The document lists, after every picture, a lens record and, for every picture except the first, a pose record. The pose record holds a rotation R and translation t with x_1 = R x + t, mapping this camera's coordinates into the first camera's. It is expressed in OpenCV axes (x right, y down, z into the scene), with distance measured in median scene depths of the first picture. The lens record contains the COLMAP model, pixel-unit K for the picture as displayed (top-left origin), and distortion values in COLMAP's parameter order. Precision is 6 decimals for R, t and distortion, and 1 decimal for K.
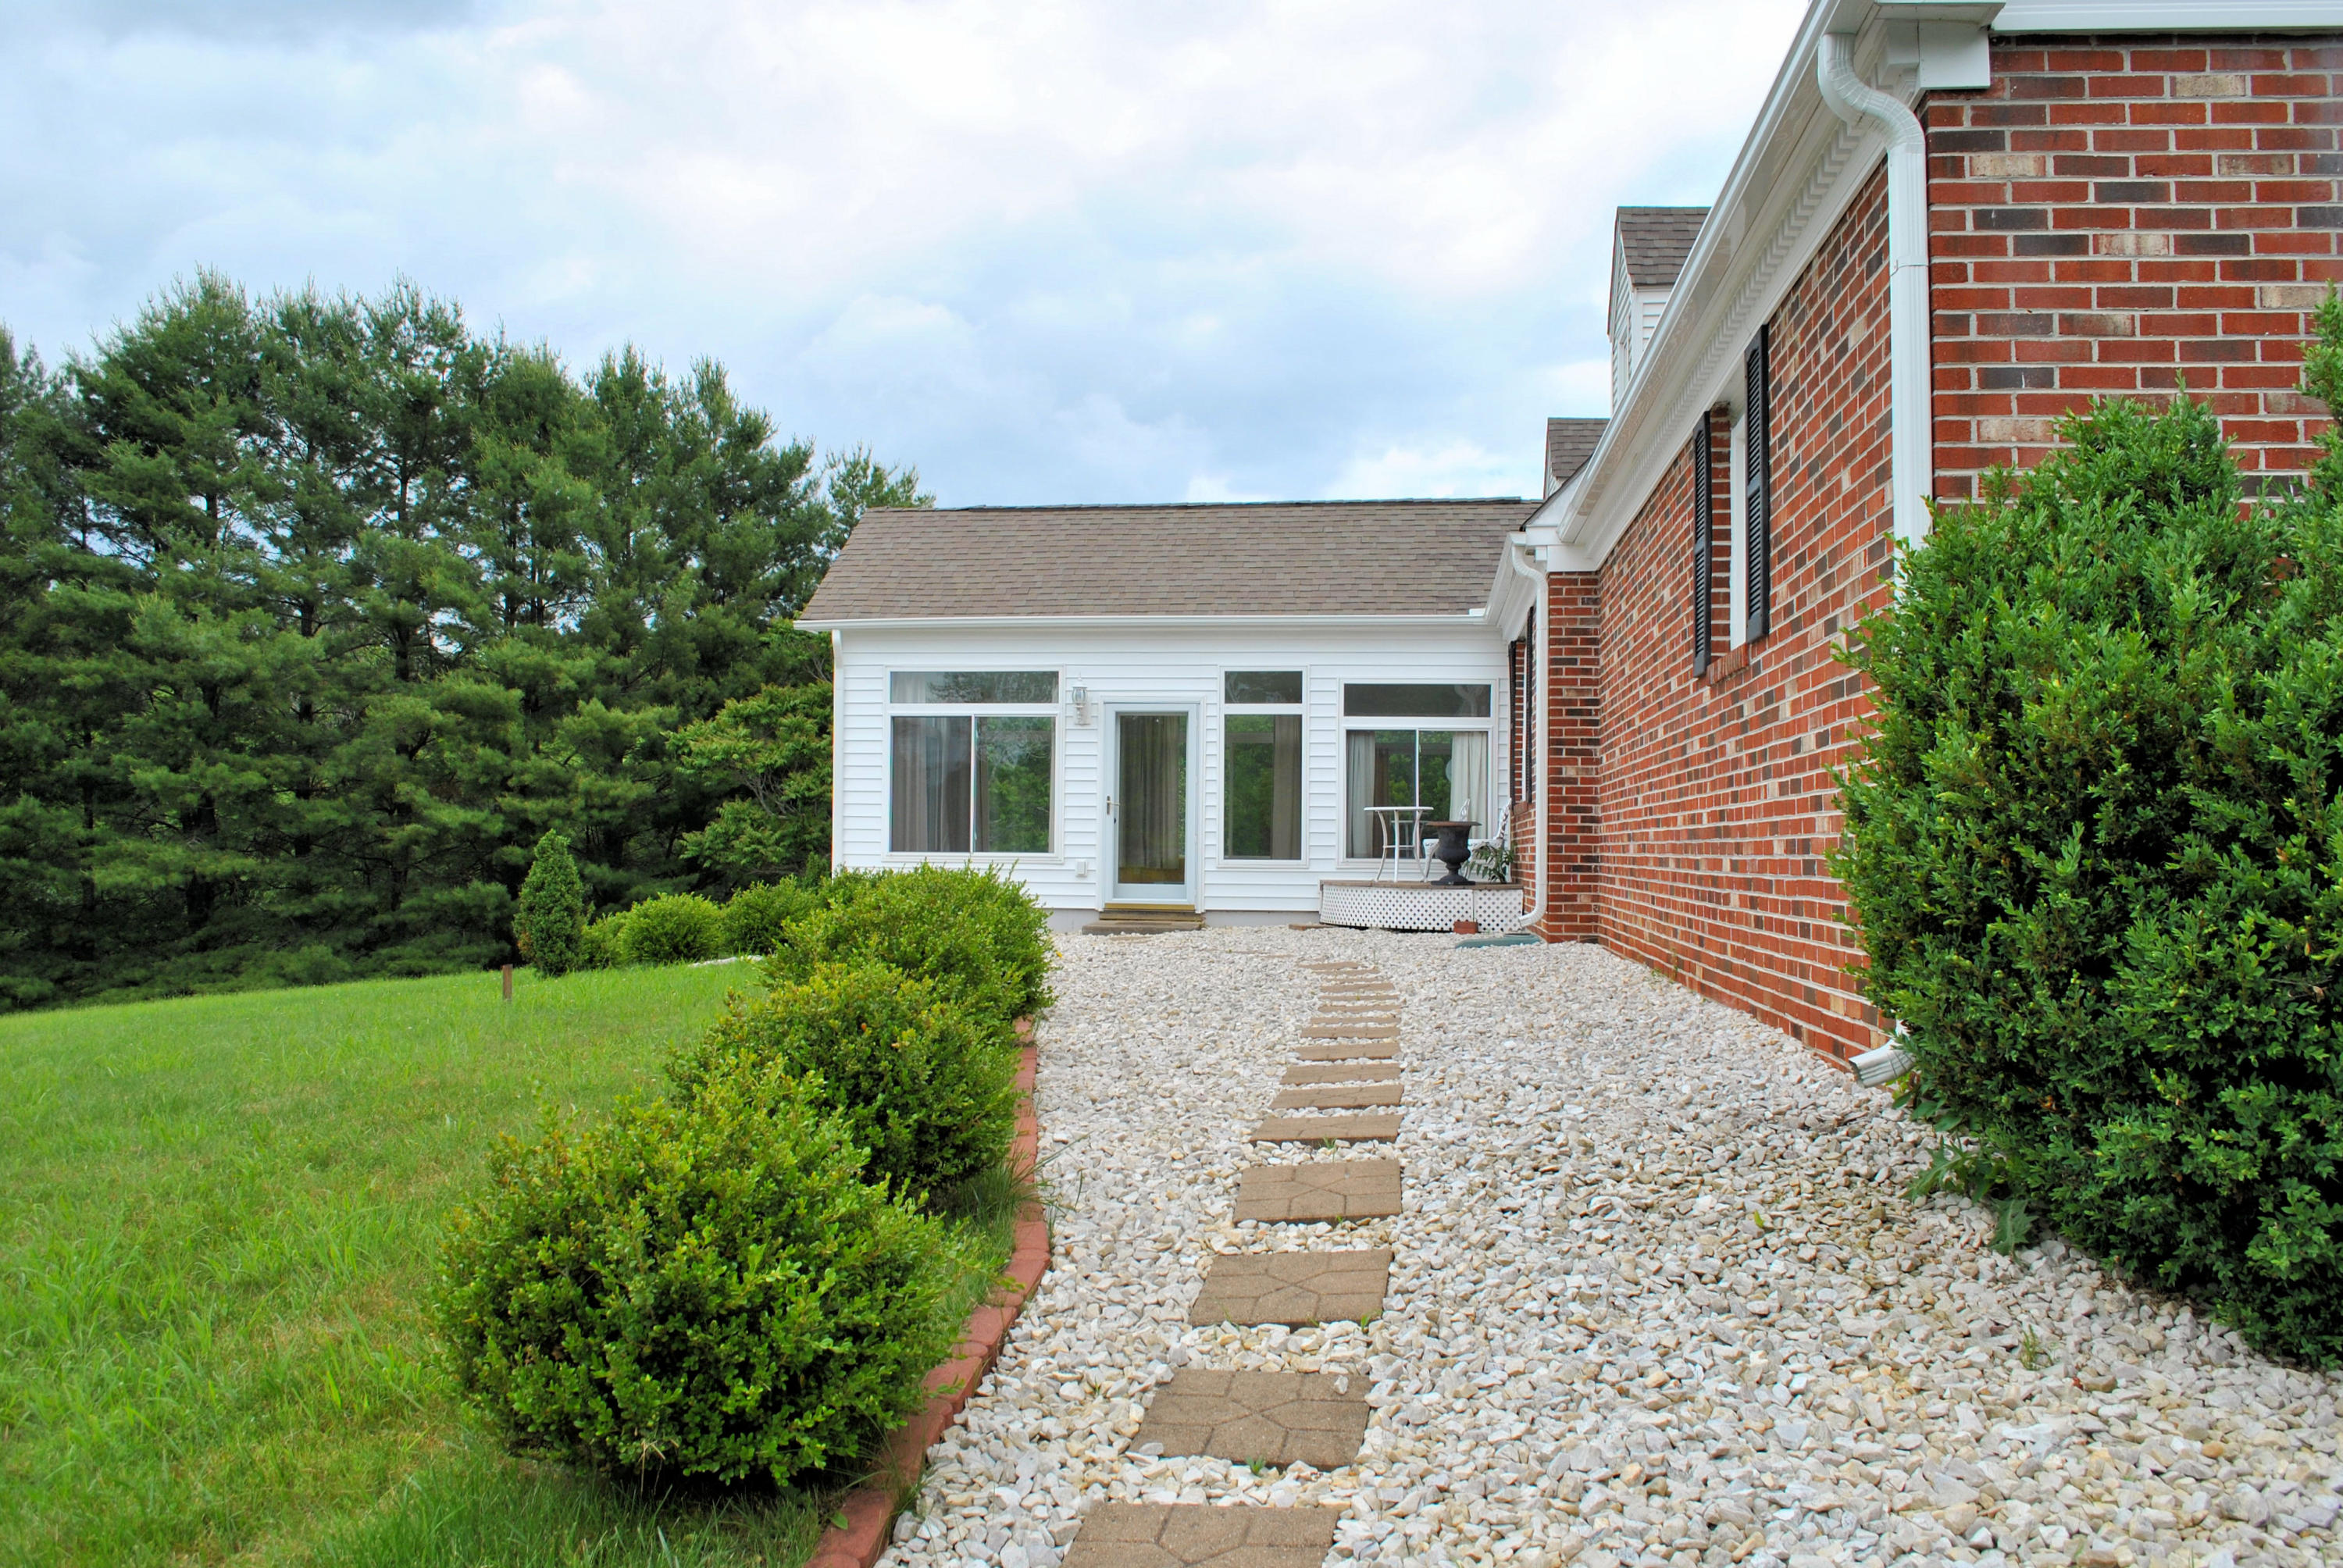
lens RADIAL K [[1911.3, 0, 1176.5], [0, 1911.3, 780.9], [0, 0, 1]] dist [-0.068122, 0.003583]
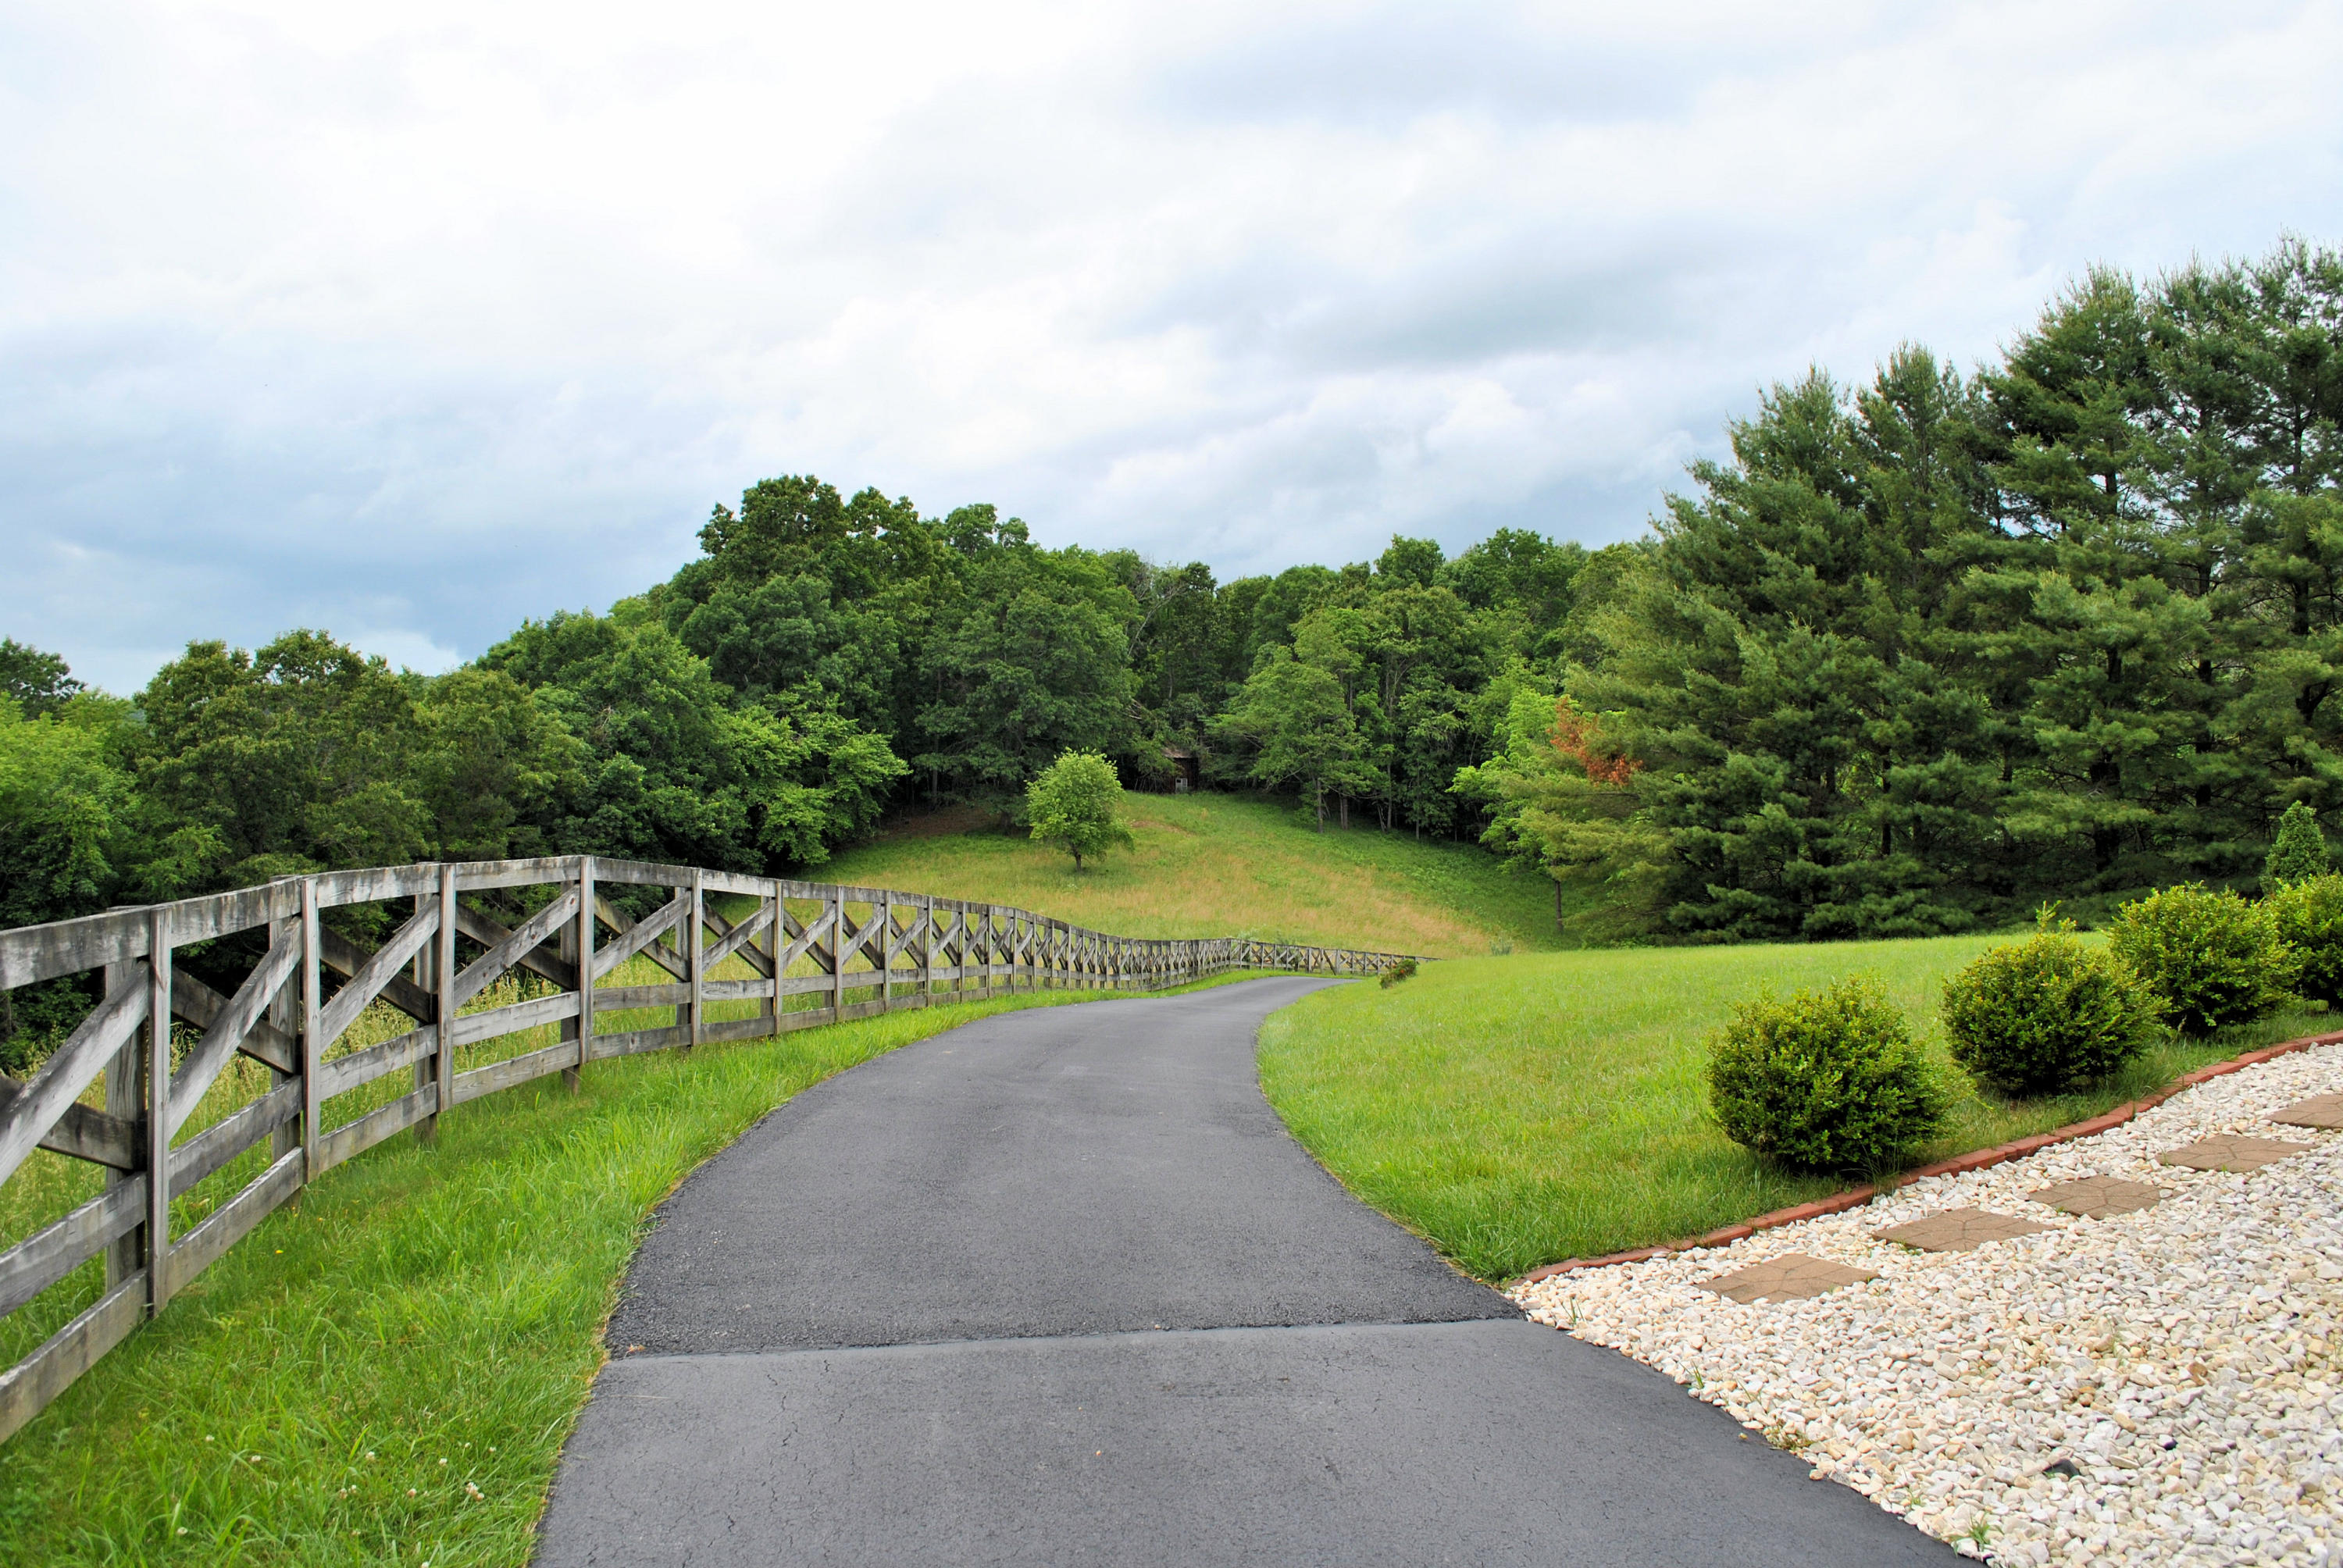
lens RADIAL K [[1911.3, 0, 1170.5], [0, 1911.3, 781.3], [0, 0, 1]] dist [-0.068122, 0.003583]
pose [[0.557141, 0.004164, -0.830407, 0.086844], [0.024215, 0.999481, 0.021258, -0.010475], [0.830064, -0.031952, 0.556751, -0.061725]]
